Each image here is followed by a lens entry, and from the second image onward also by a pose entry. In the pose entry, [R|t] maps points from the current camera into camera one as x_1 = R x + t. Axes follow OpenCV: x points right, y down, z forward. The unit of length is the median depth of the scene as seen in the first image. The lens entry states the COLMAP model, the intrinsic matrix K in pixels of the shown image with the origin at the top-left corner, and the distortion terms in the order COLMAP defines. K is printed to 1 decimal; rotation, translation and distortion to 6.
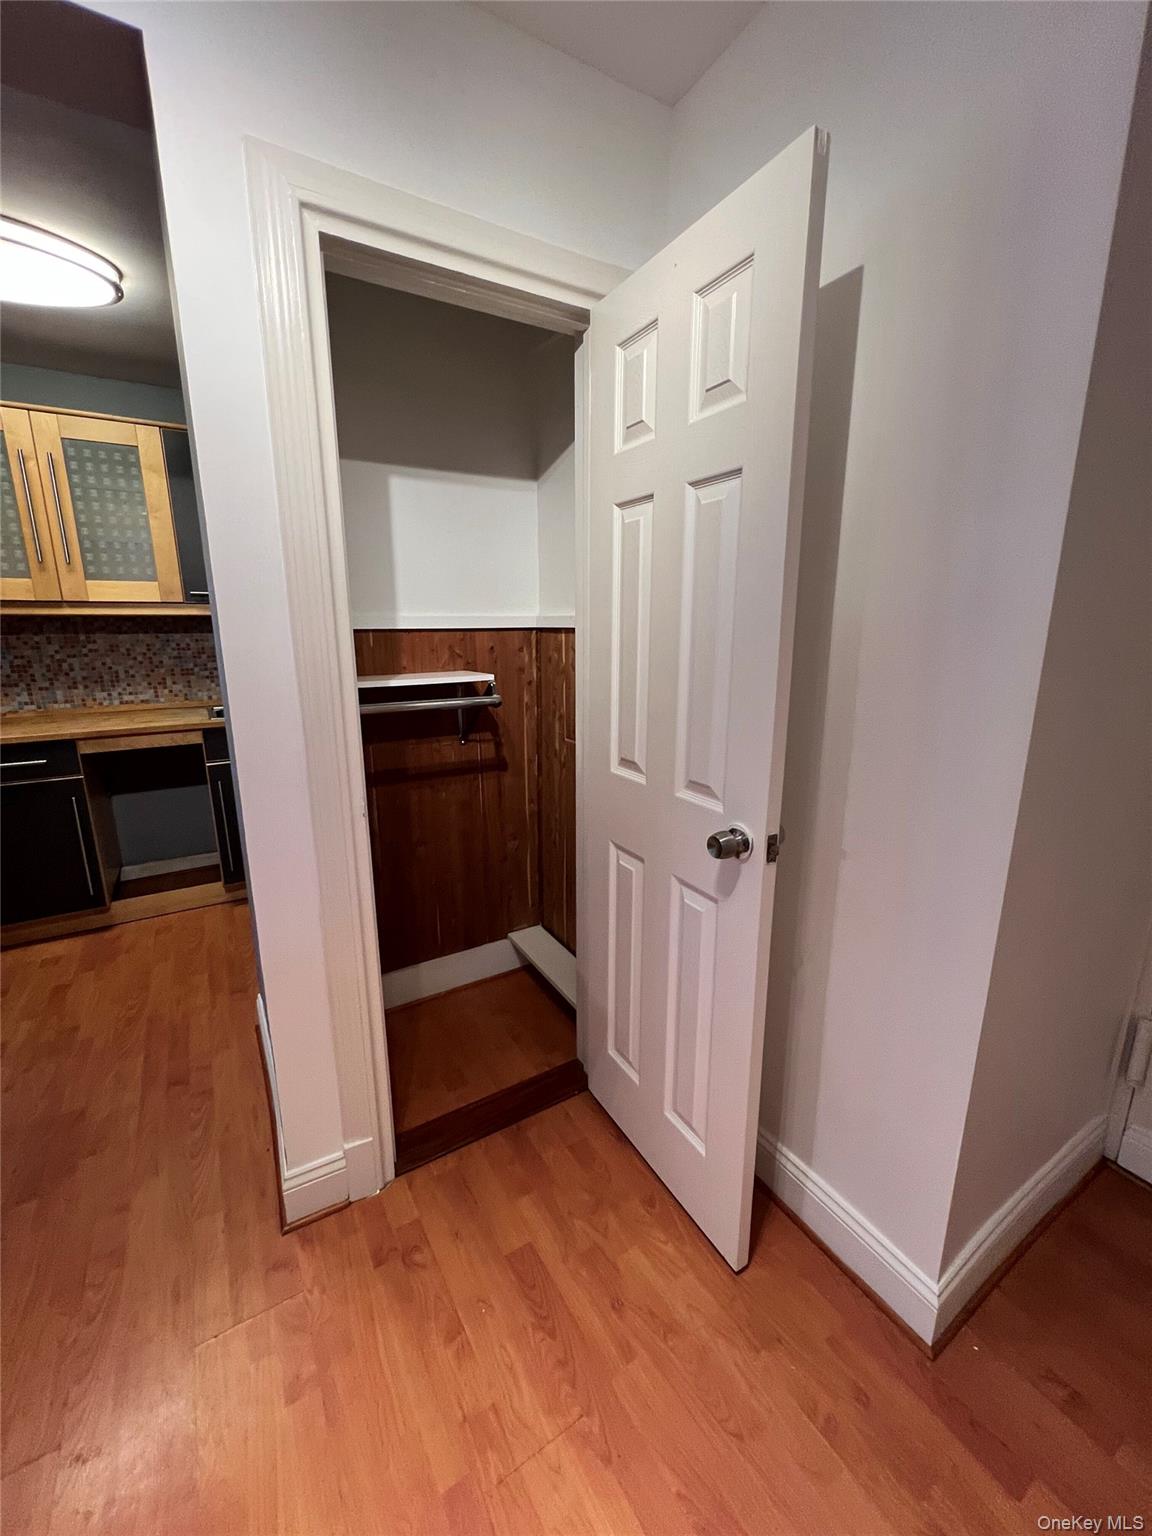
lens RADIAL K [[616.0, 0, 581.1], [0, 616.0, 770.7], [0, 0, 1]] dist [-0.001350, 0.000063]
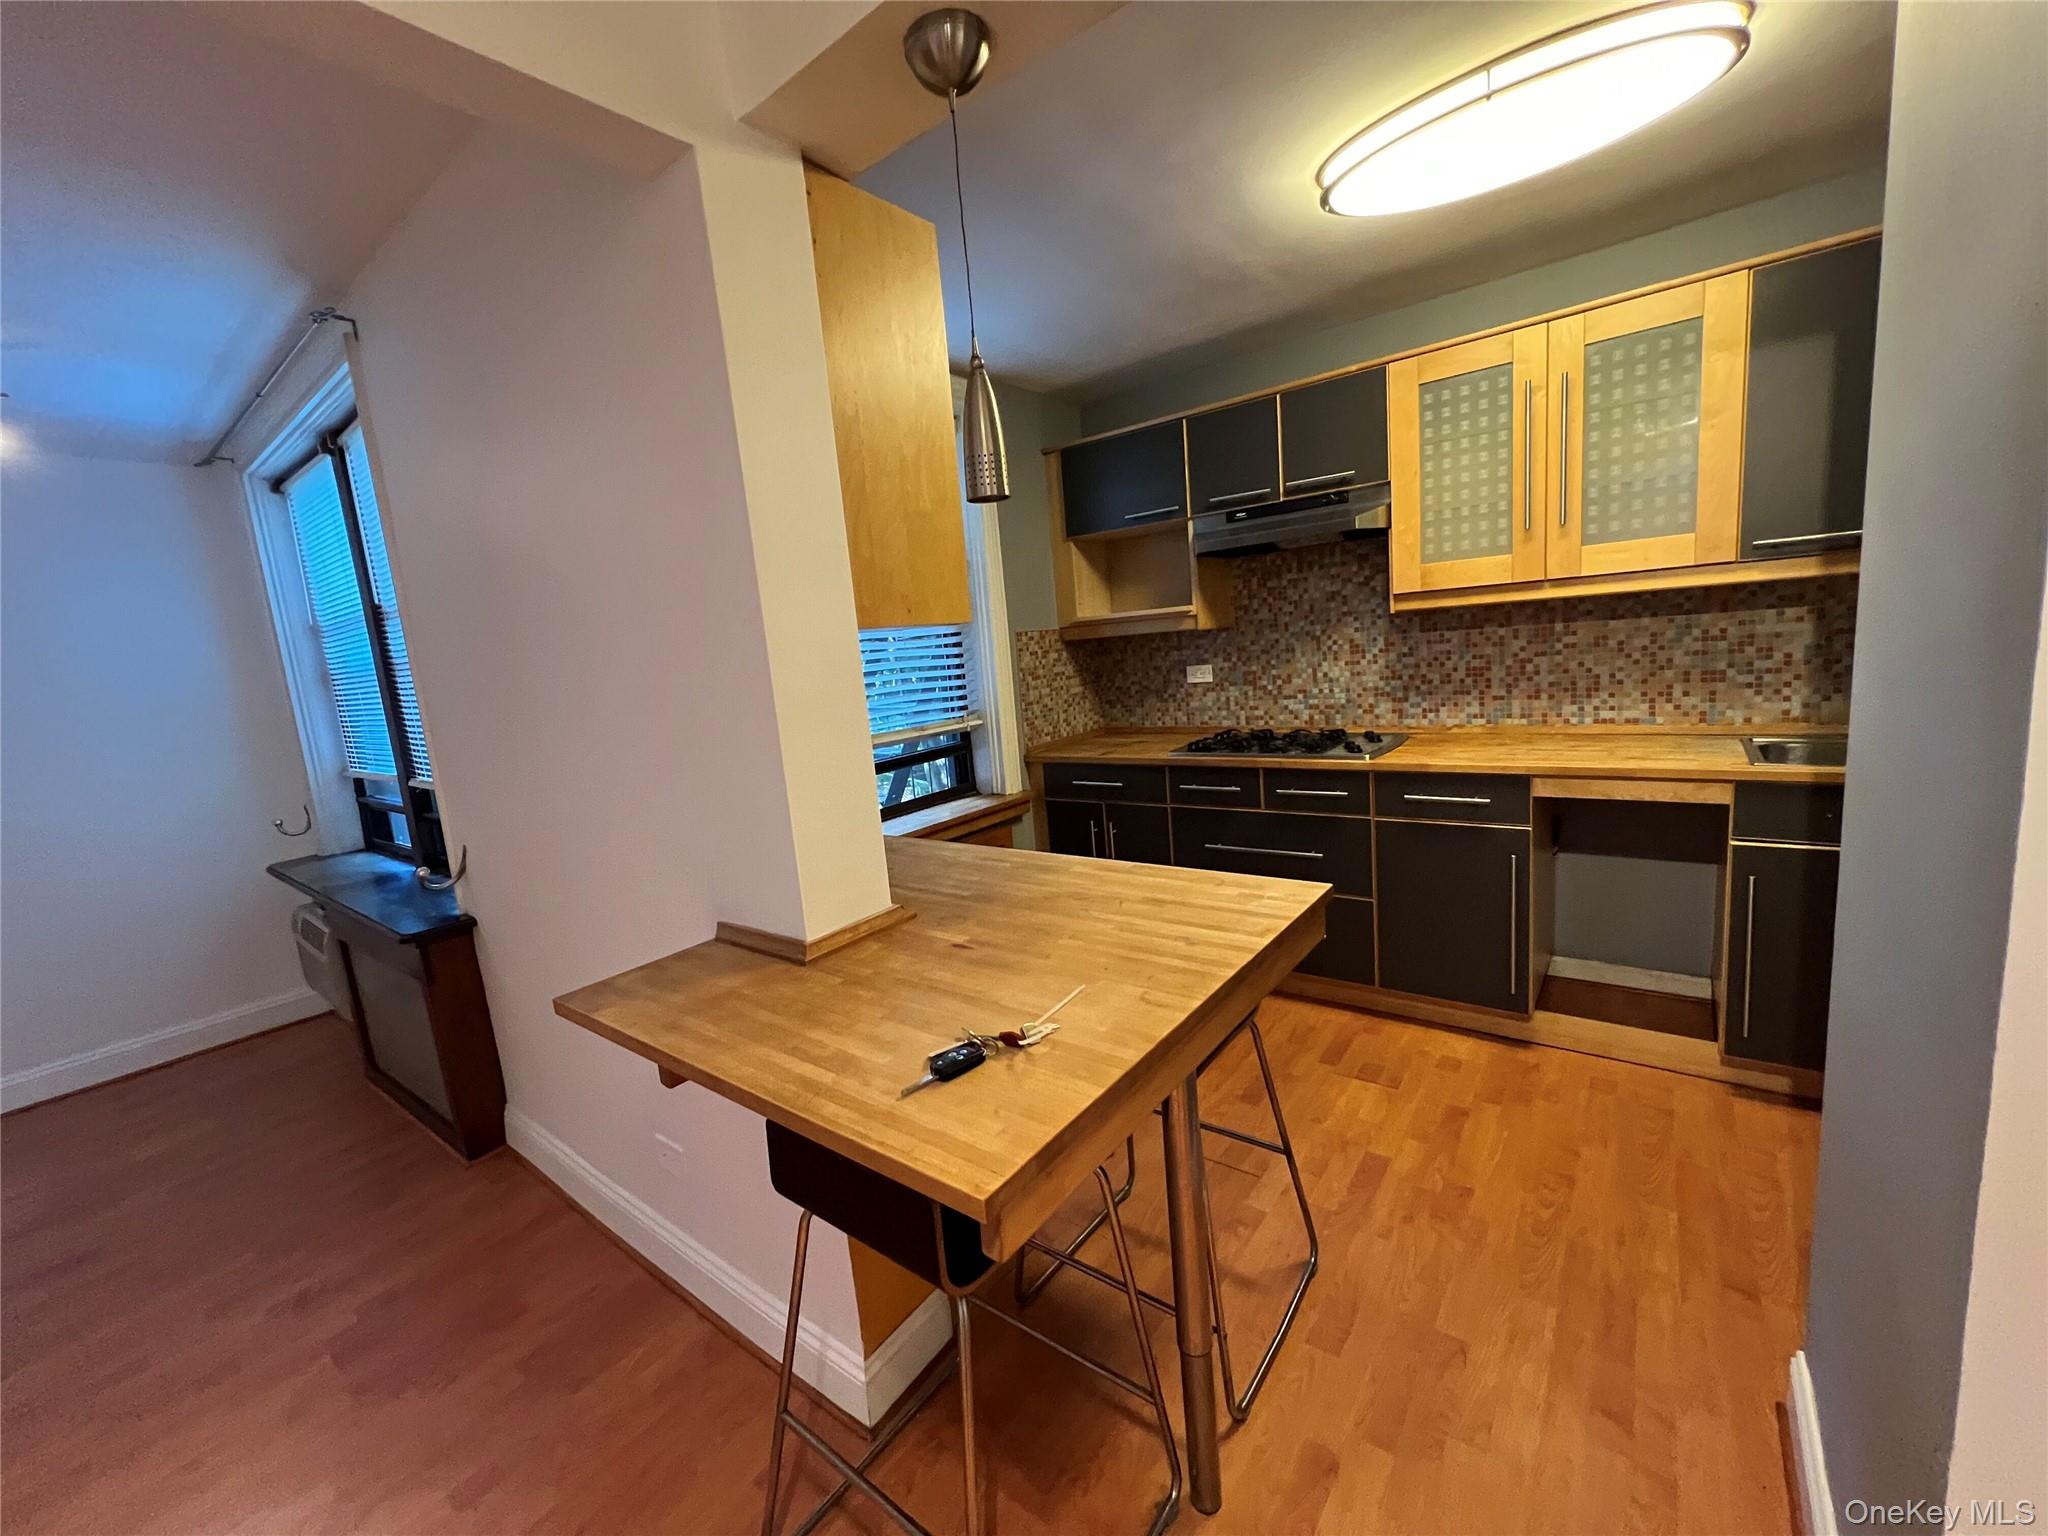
lens RADIAL K [[821.3, 0, 1031.5], [0, 821.3, 756.9], [0, 0, 1]] dist [-0.001350, 0.000063]
pose [[0.355863, 0.102959, -0.928849, -0.135604], [-0.132036, 0.989482, 0.059094, -0.045318], [0.925164, 0.101612, 0.365714, 0.110648]]
